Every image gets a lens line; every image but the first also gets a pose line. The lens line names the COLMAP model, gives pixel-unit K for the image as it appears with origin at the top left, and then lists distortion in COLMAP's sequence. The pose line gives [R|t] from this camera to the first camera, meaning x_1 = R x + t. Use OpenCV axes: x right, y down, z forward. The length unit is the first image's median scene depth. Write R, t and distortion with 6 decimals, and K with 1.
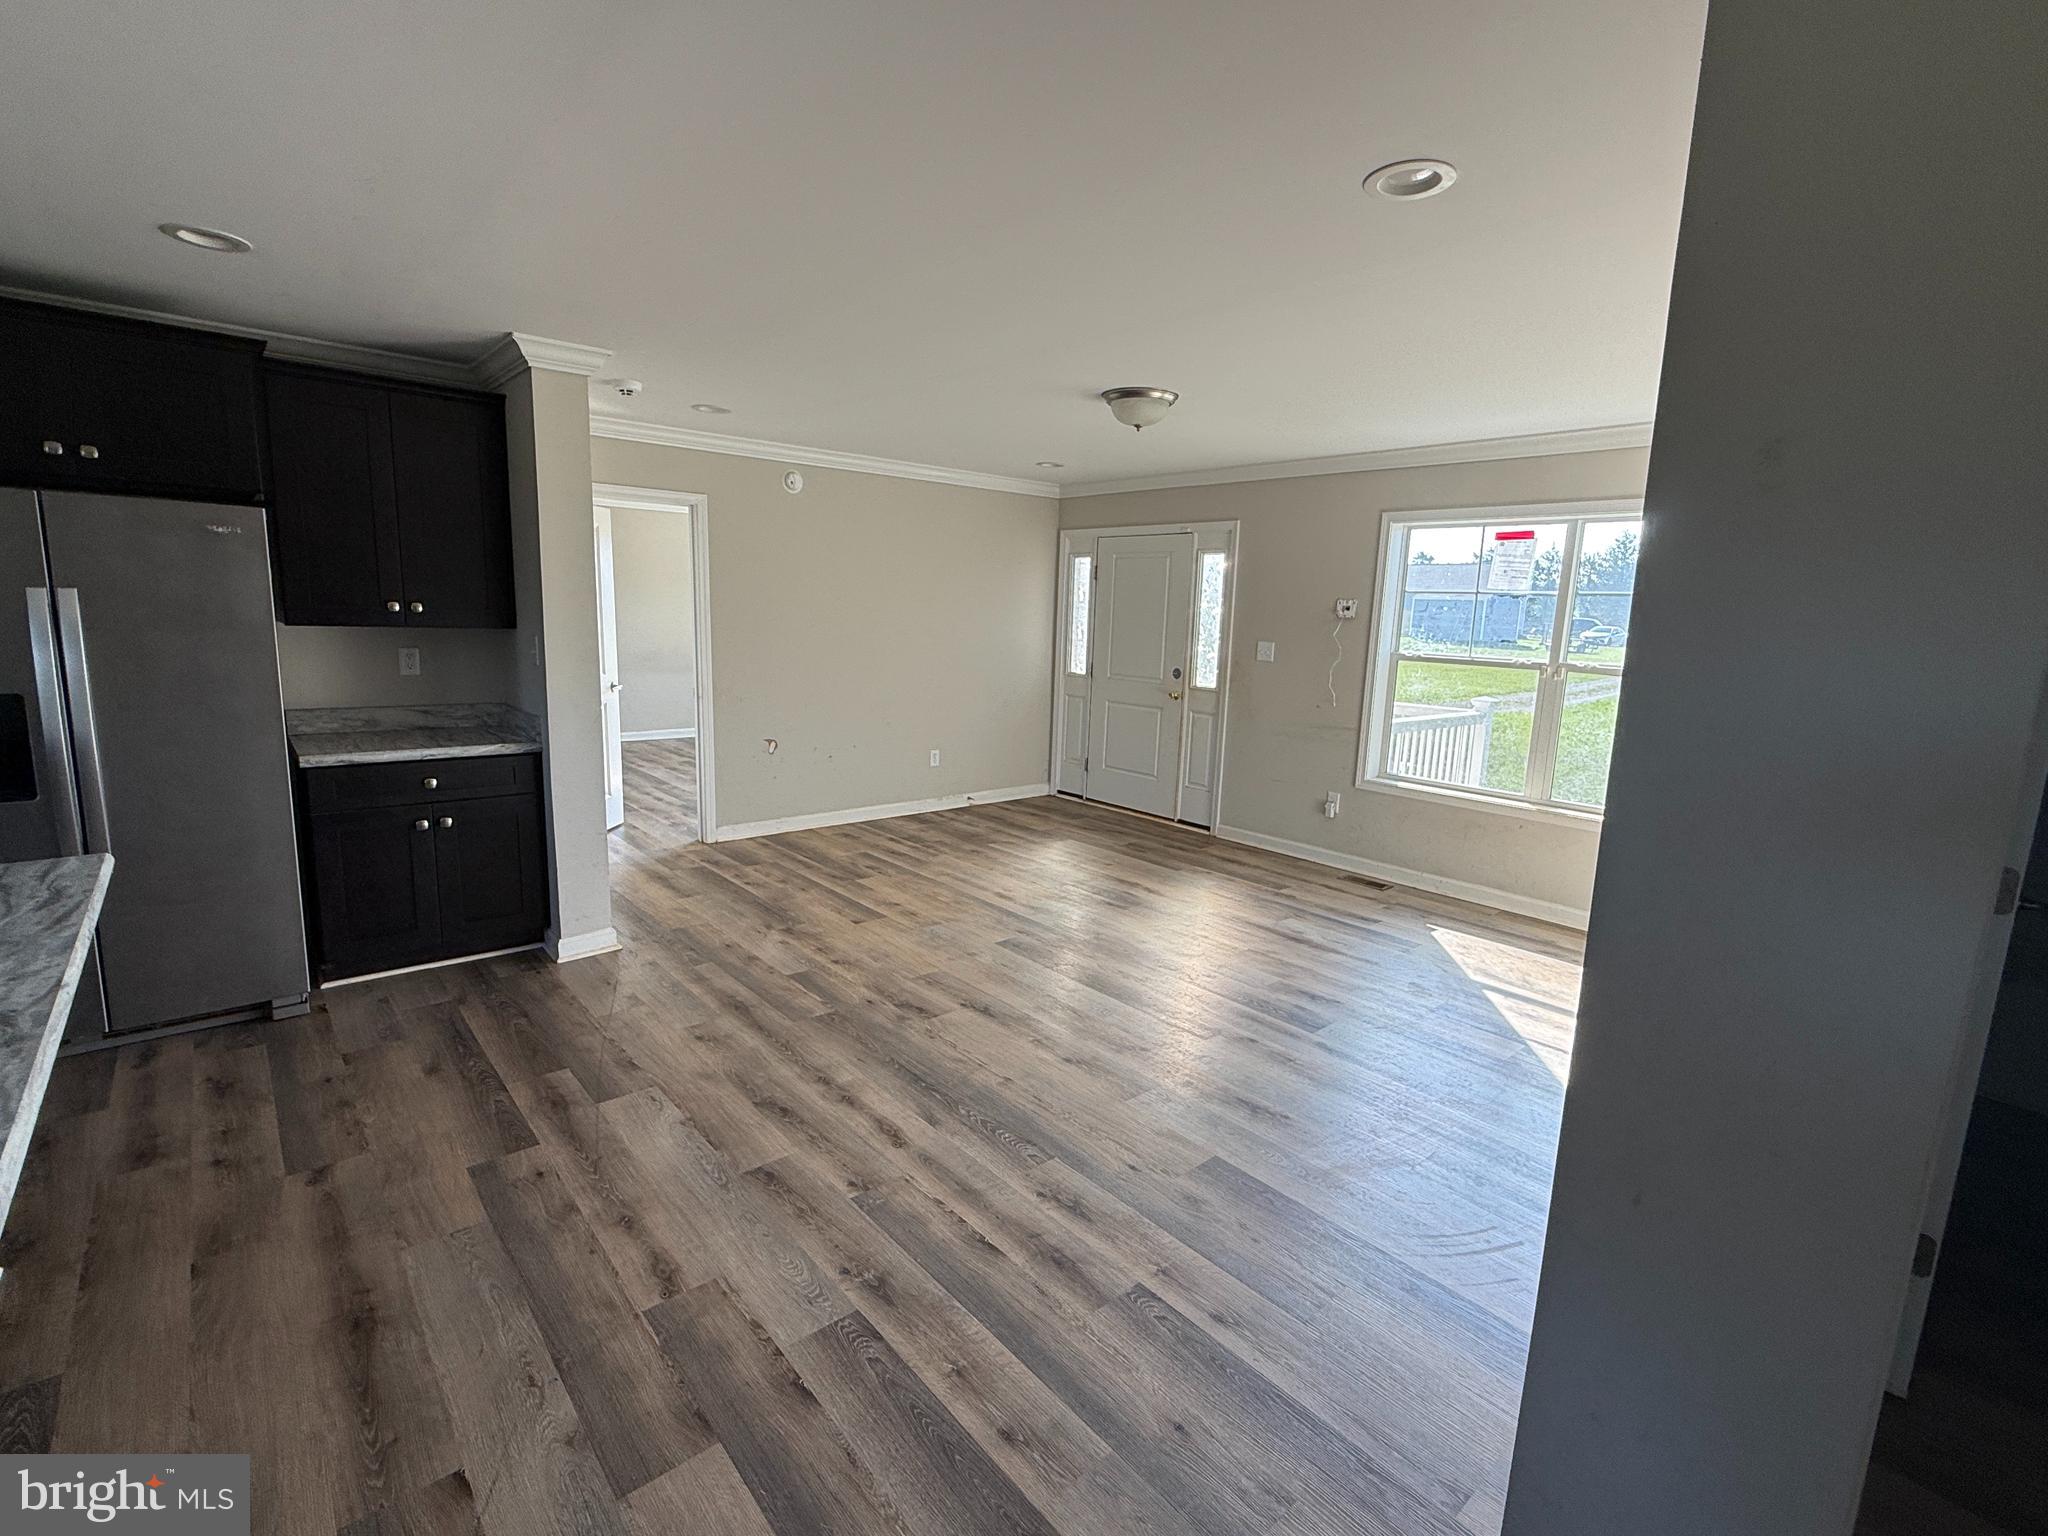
lens RADIAL K [[932.9, 0, 1034.2], [0, 932.9, 763.6], [0, 0, 1]] dist [0.003808, -0.000703]
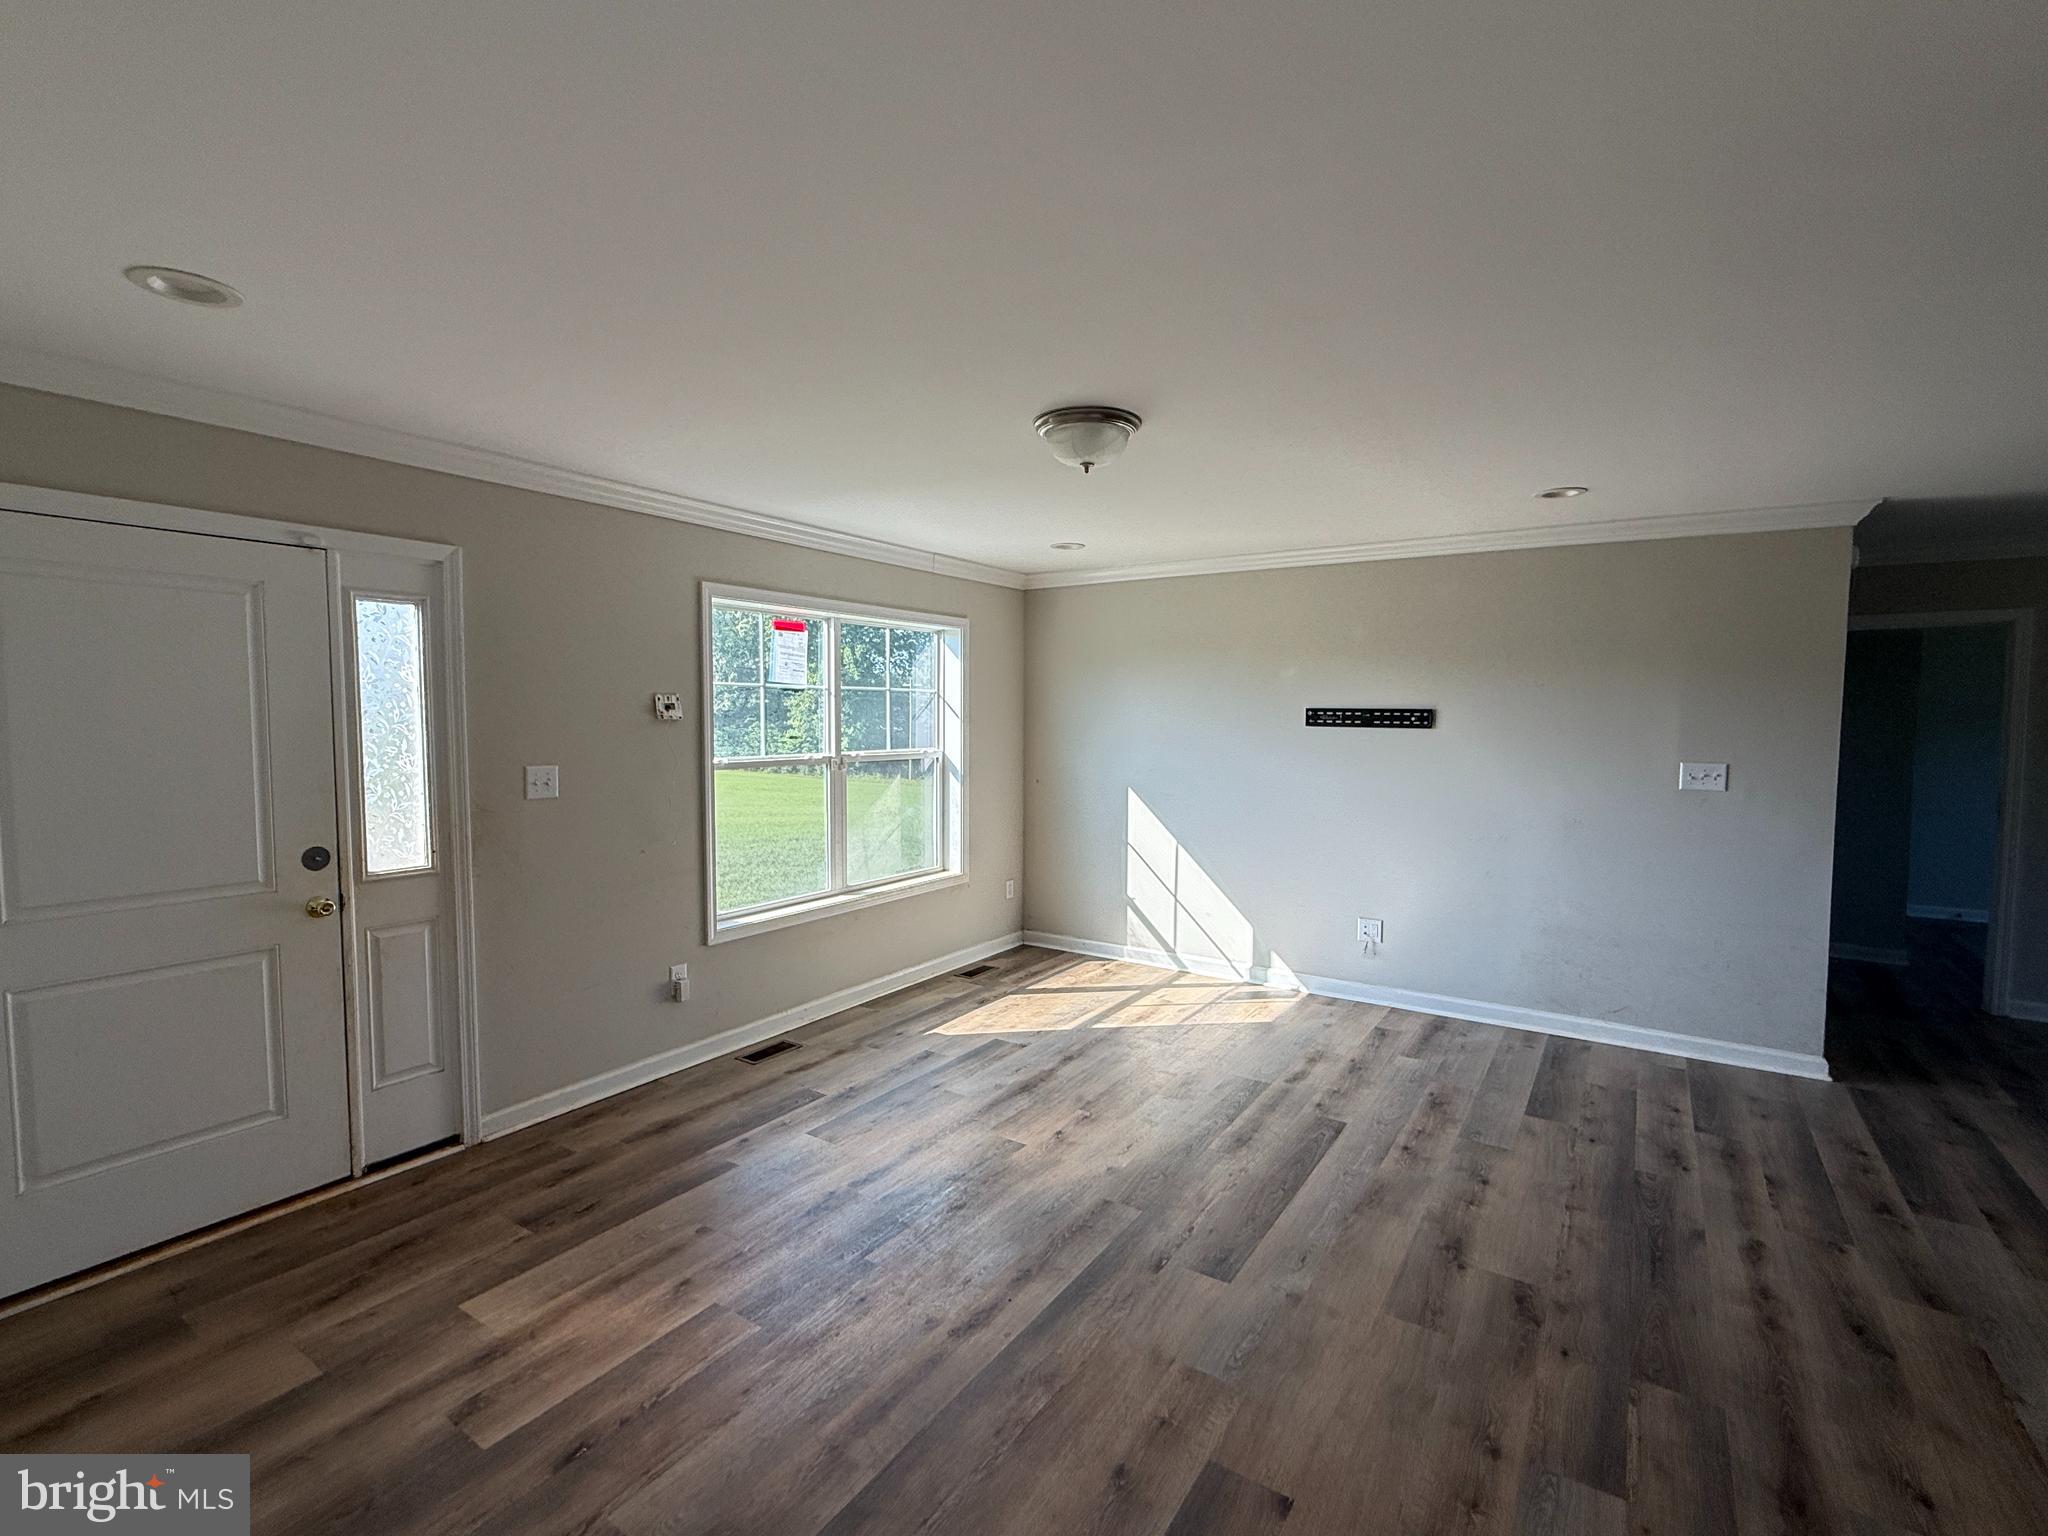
lens RADIAL K [[932.9, 0, 1020.9], [0, 932.9, 773.5], [0, 0, 1]] dist [0.003808, -0.000703]
pose [[-0.257307, -0.097988, 0.961349, -0.663993], [0.146116, 0.979462, 0.138942, -0.277957], [-0.955219, 0.176219, -0.237704, 1.455839]]
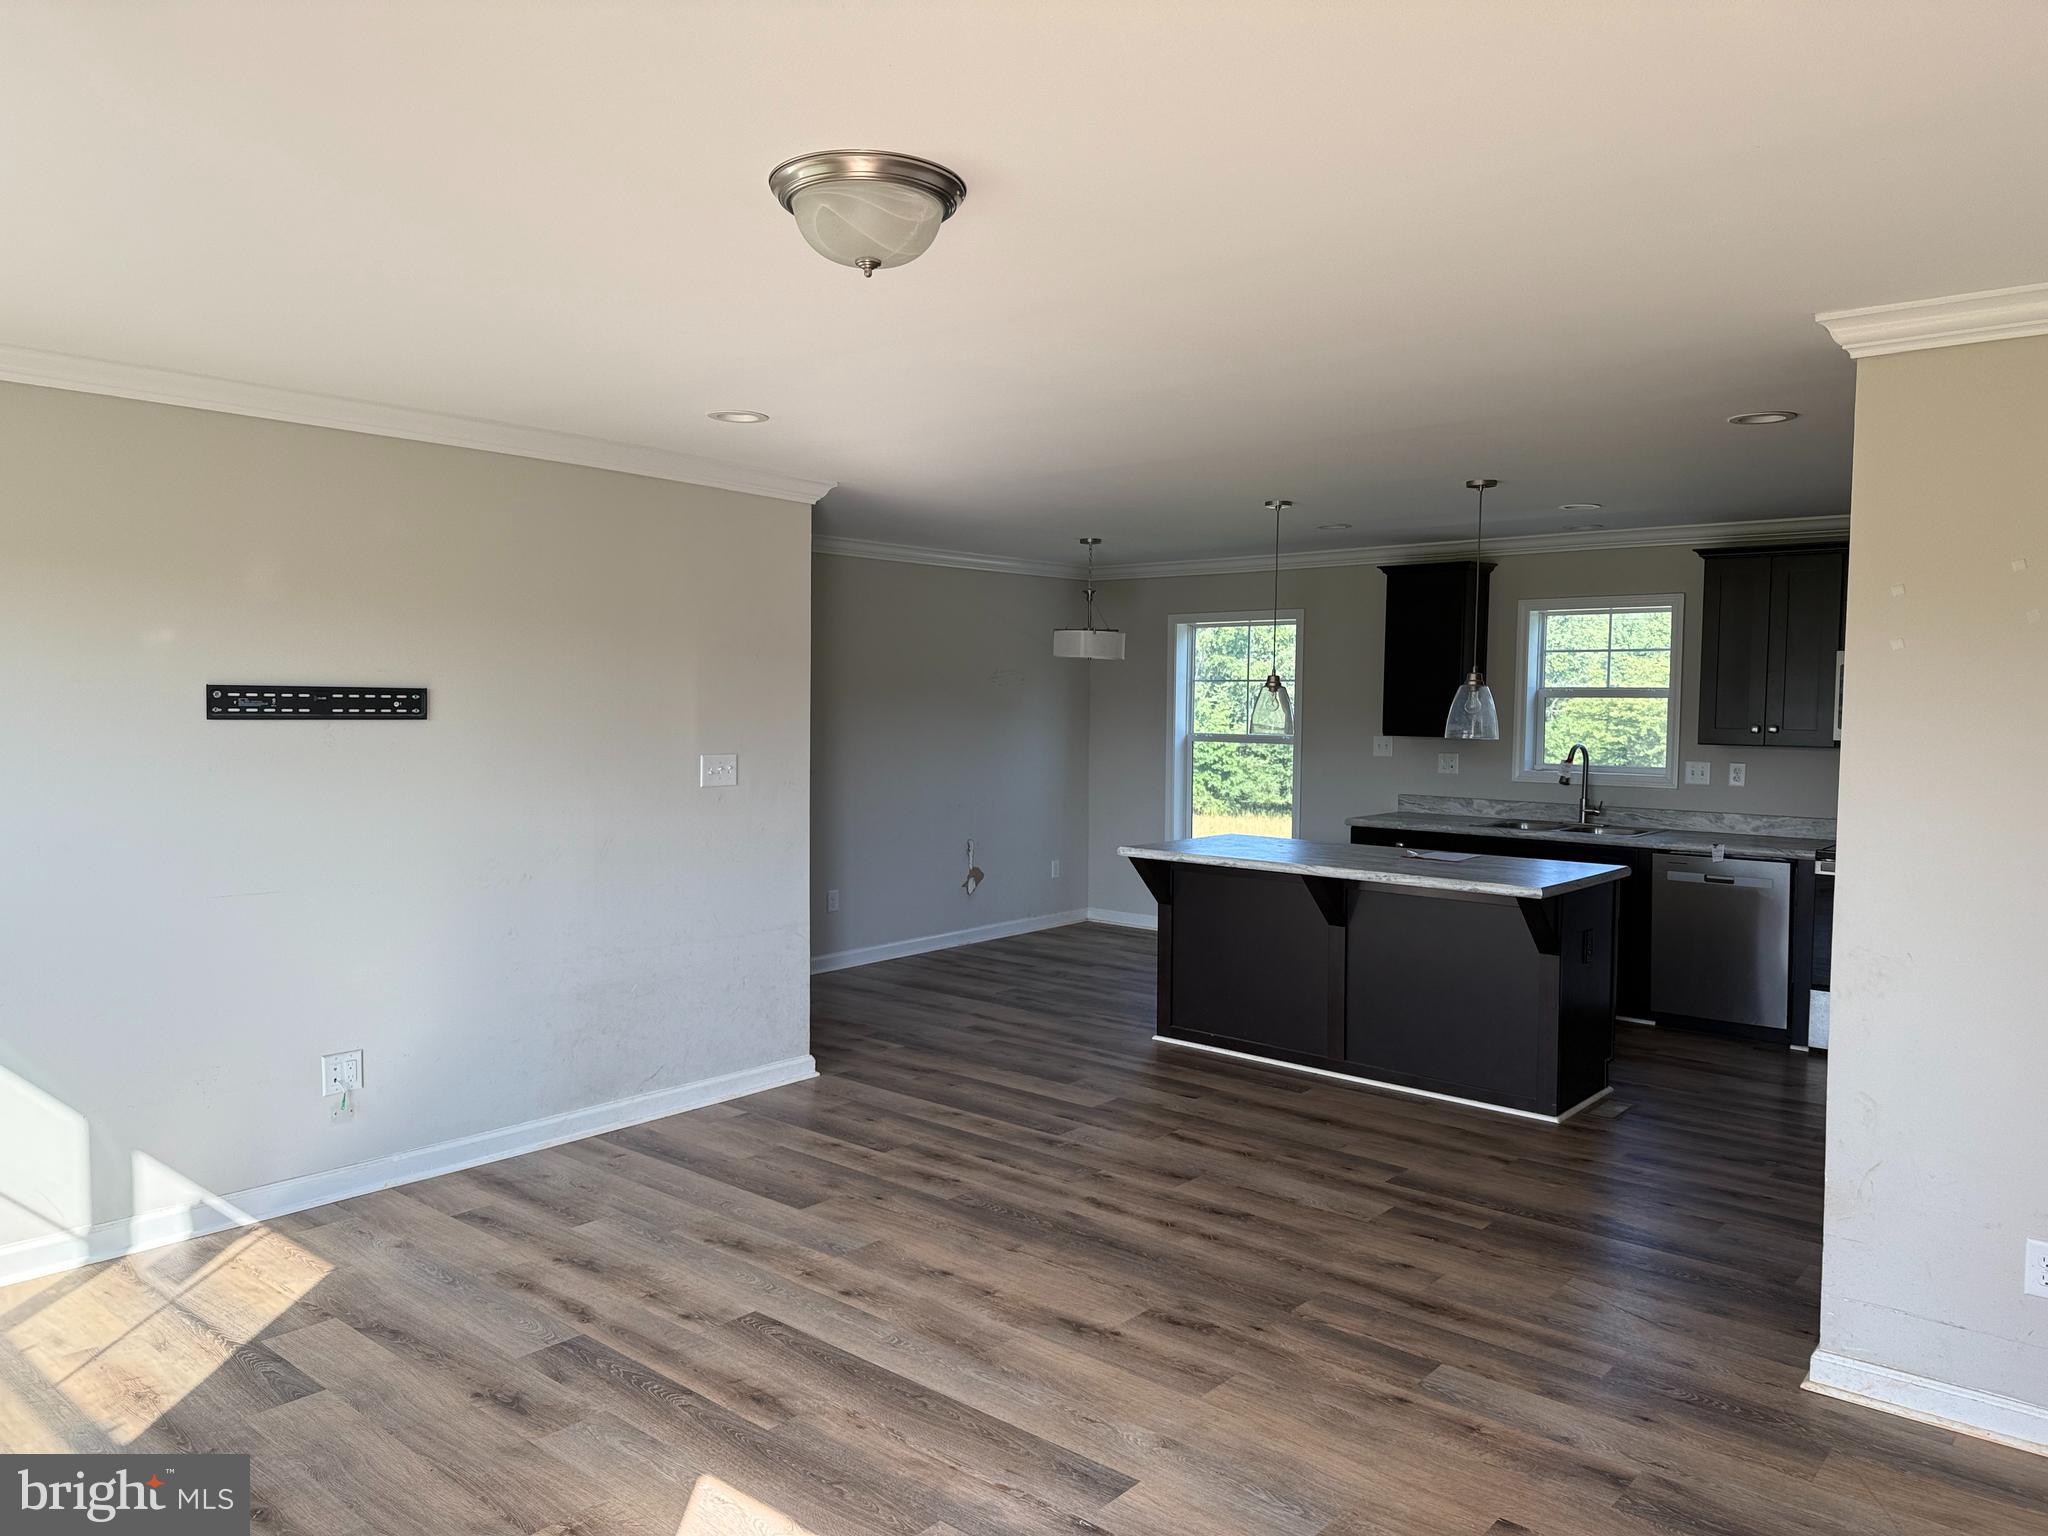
lens RADIAL K [[1437.9, 0, 1024.0], [0, 1437.9, 763.5], [0, 0, 1]] dist [0.039345, -0.046469]
pose [[-0.989438, -0.035879, -0.140448, 0.143591], [-0.064690, 0.976344, 0.206319, -0.332851], [0.129723, 0.213226, -0.968353, 1.900346]]
